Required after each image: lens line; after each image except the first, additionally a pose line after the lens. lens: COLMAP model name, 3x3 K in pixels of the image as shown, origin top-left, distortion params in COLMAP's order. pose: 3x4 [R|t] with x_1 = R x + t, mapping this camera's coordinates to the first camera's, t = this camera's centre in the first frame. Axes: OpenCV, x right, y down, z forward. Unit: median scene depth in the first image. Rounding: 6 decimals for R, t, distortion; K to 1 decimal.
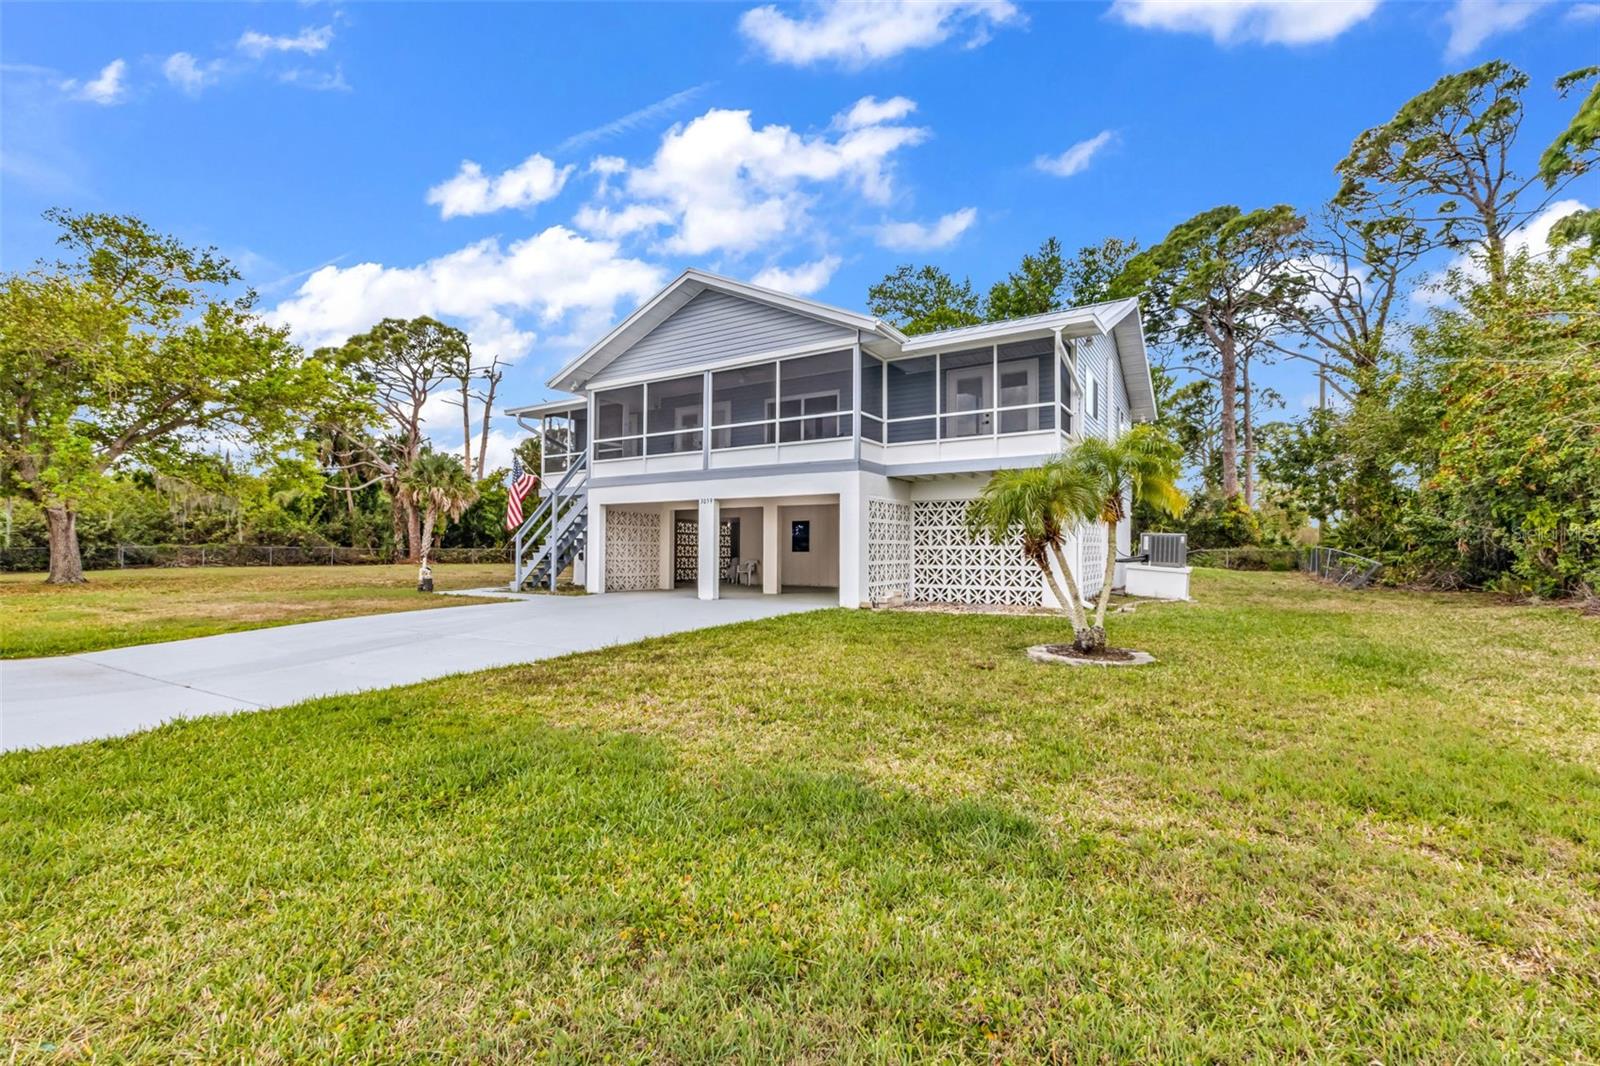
lens RADIAL K [[670.3, 0, 797.0], [0, 670.3, 550.0], [0, 0, 1]] dist [0.004223, 0.000138]
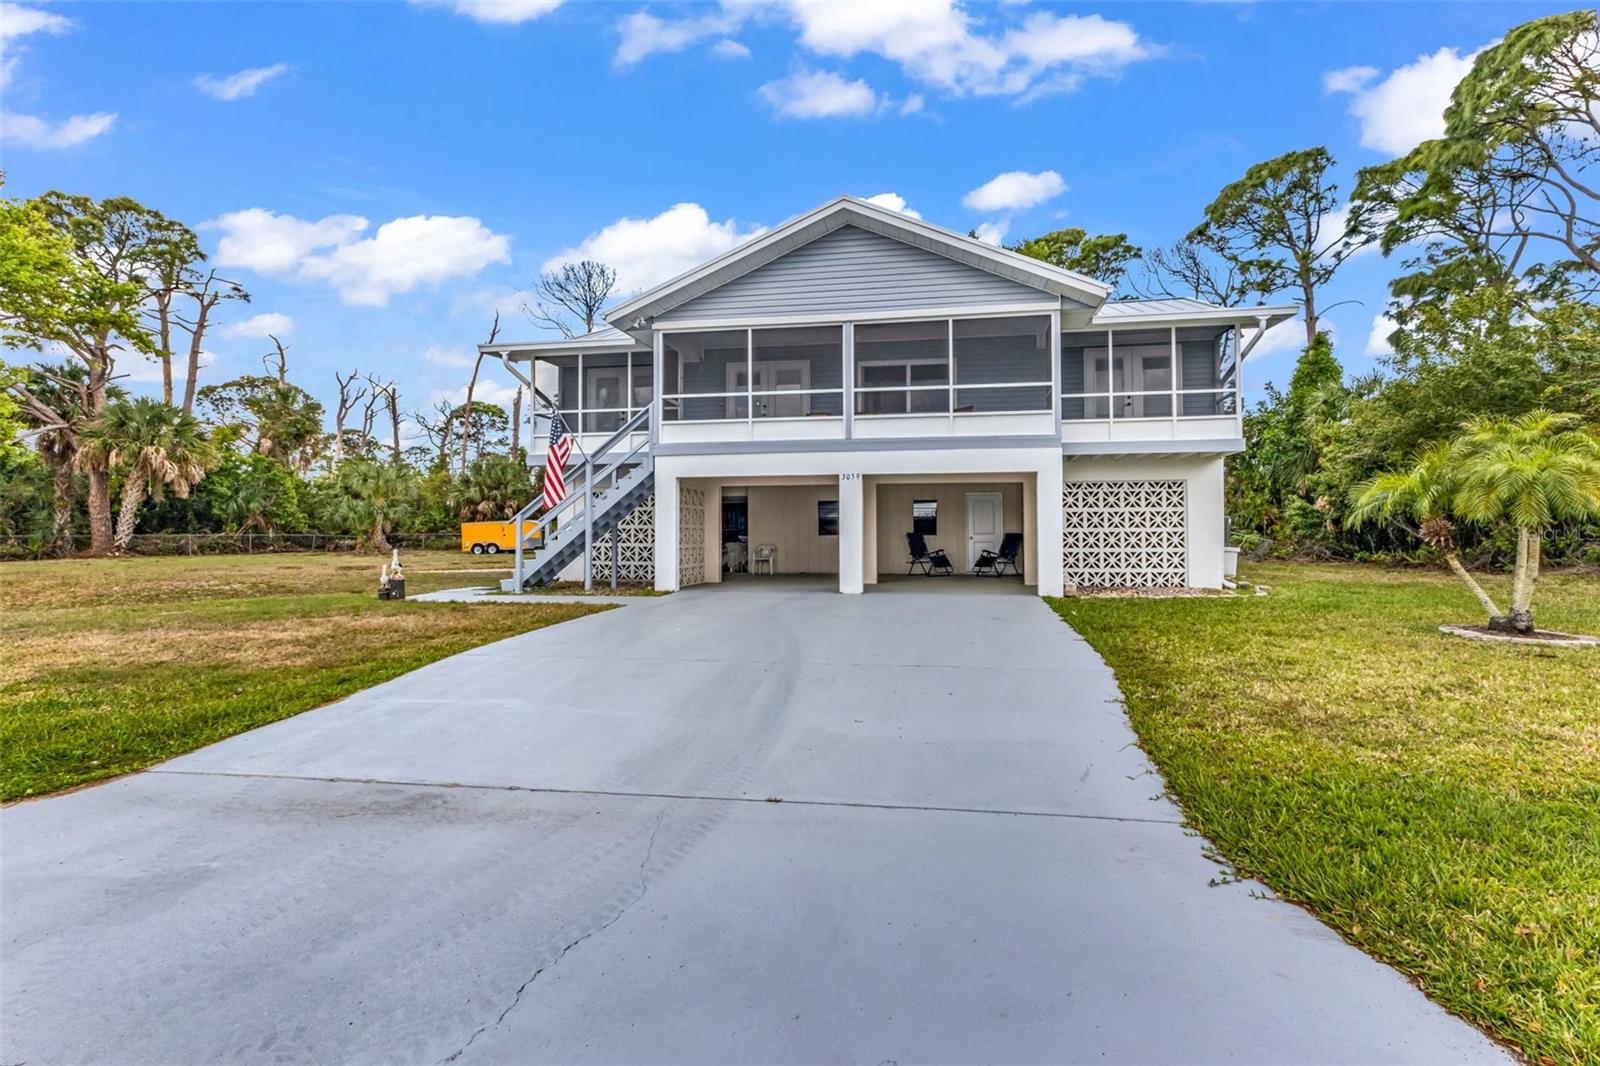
lens RADIAL K [[681.6, 0, 818.9], [0, 681.6, 528.5], [0, 0, 1]] dist [0.008618, -0.000224]
pose [[0.923629, -0.003635, 0.383271, -0.457369], [0.005814, 0.999973, -0.004527, -0.003560], [-0.383244, 0.006410, 0.923625, 0.205879]]
